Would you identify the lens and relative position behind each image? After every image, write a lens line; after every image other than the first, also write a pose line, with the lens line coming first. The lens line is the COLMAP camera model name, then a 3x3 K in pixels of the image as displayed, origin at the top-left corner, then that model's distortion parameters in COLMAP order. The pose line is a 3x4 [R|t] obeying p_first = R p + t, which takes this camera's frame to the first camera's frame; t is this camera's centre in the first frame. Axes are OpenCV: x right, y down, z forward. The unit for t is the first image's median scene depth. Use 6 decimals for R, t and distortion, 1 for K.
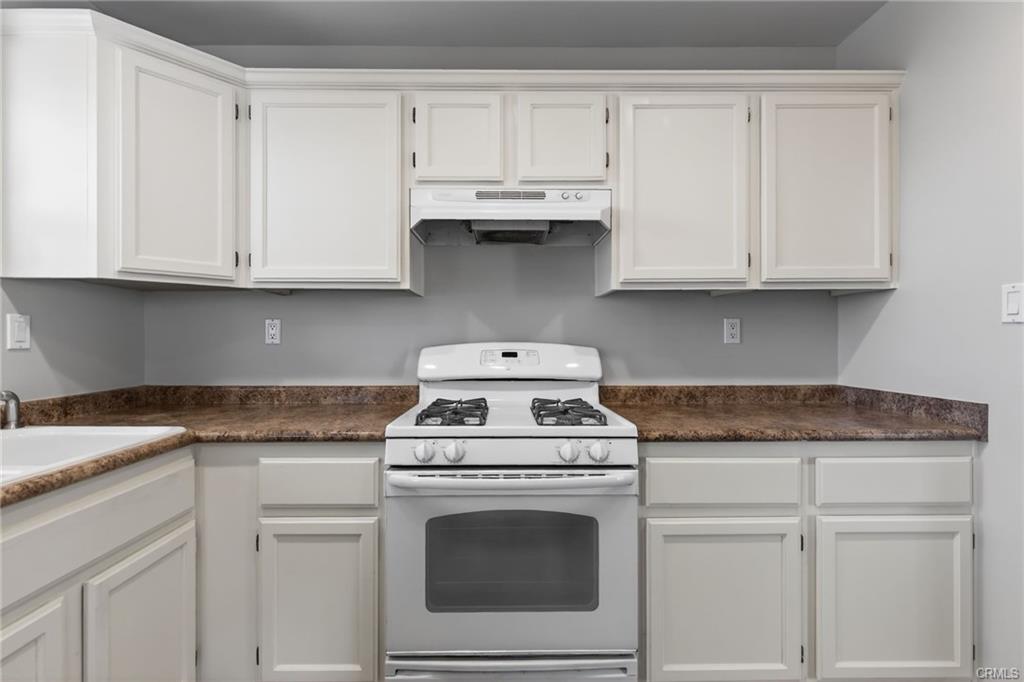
lens RADIAL K [[465.5, 0, 511.9], [0, 465.5, 337.6], [0, 0, 1]] dist [0.000510, 0.000058]
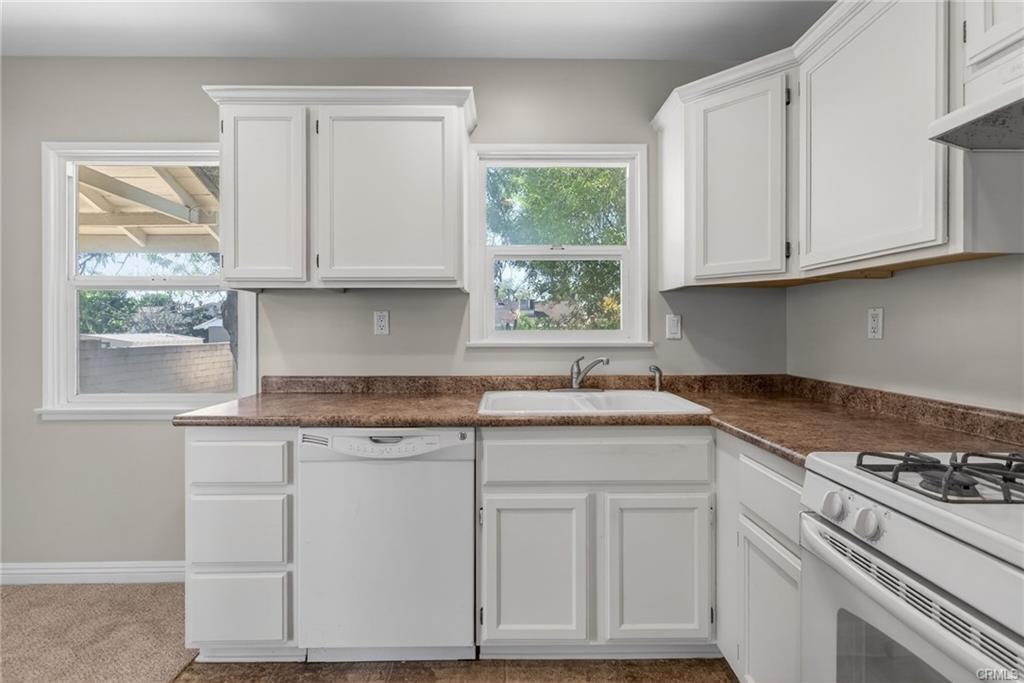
lens RADIAL K [[465.5, 0, 511.9], [0, 465.5, 338.1], [0, 0, 1]] dist [0.000510, 0.000058]
pose [[0.049798, 0.020169, -0.998556, 0.363042], [0.000094, 0.999796, 0.020198, -0.006686], [0.998759, -0.001099, 0.049786, 0.400663]]
